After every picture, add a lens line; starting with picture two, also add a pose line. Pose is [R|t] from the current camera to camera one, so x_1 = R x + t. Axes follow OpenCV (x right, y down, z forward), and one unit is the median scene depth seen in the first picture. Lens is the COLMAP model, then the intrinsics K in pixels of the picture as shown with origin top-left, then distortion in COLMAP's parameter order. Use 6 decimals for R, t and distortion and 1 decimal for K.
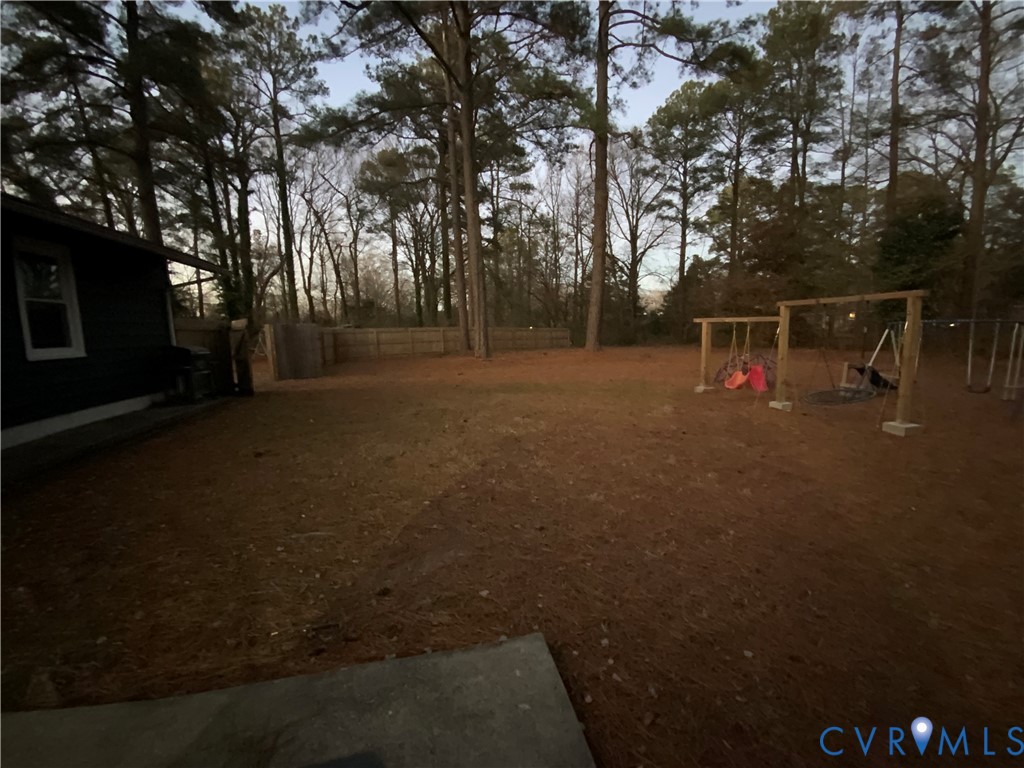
lens RADIAL K [[412.1, 0, 510.8], [0, 412.1, 390.6], [0, 0, 1]] dist [-0.001361, -0.010532]
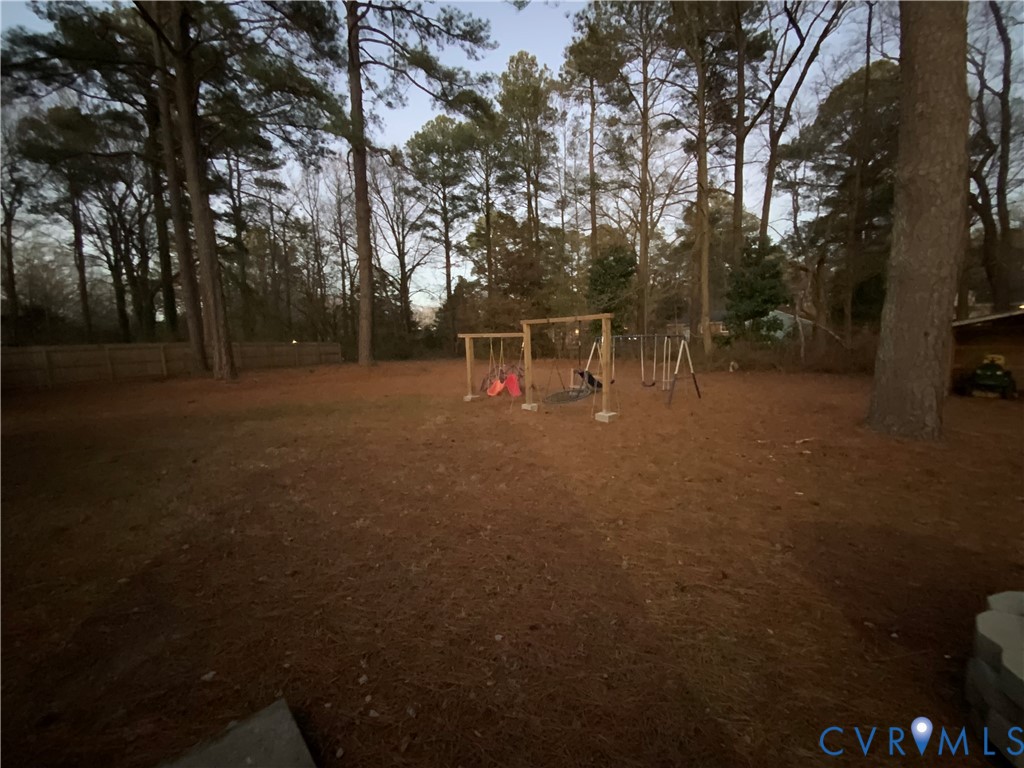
lens RADIAL K [[412.1, 0, 517.2], [0, 412.1, 390.6], [0, 0, 1]] dist [-0.001361, -0.010532]
pose [[0.857539, -0.065439, 0.510239, 0.007958], [0.082687, 0.996513, -0.011165, -0.000455], [-0.507729, 0.051764, 0.859960, -0.001434]]
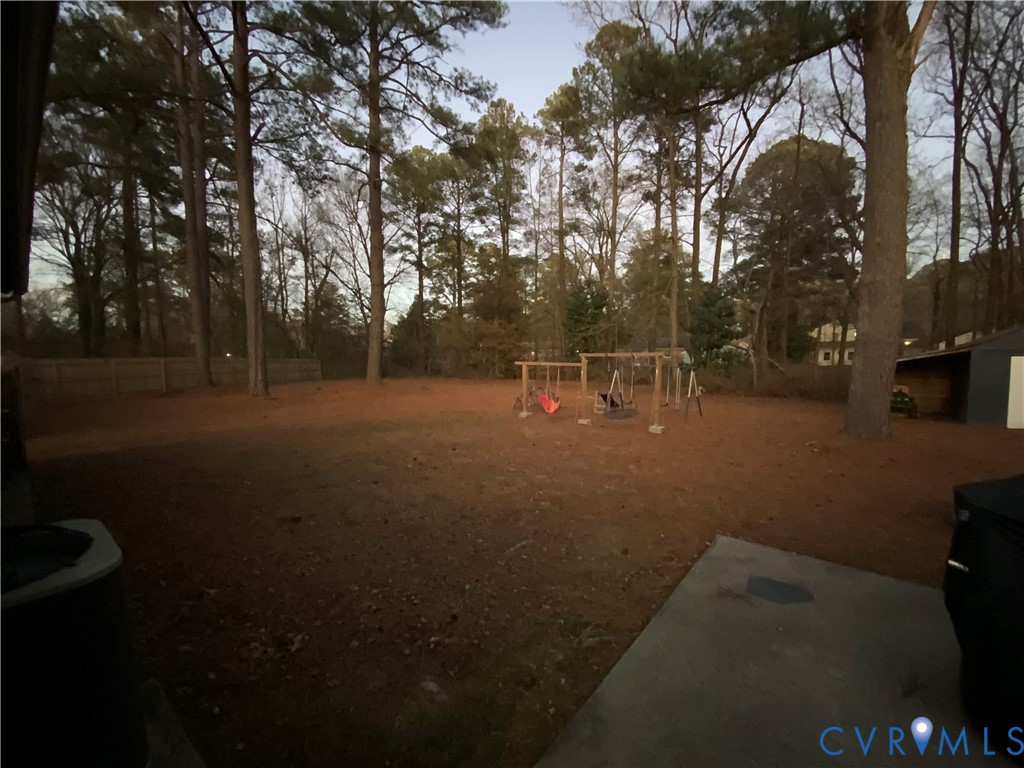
lens RADIAL K [[412.1, 0, 517.0], [0, 412.1, 389.0], [0, 0, 1]] dist [-0.001361, -0.010532]
pose [[0.778105, -0.027692, 0.627524, -0.168539], [0.074919, 0.995988, -0.048945, -0.010666], [-0.623651, 0.085098, 0.777058, -0.004866]]
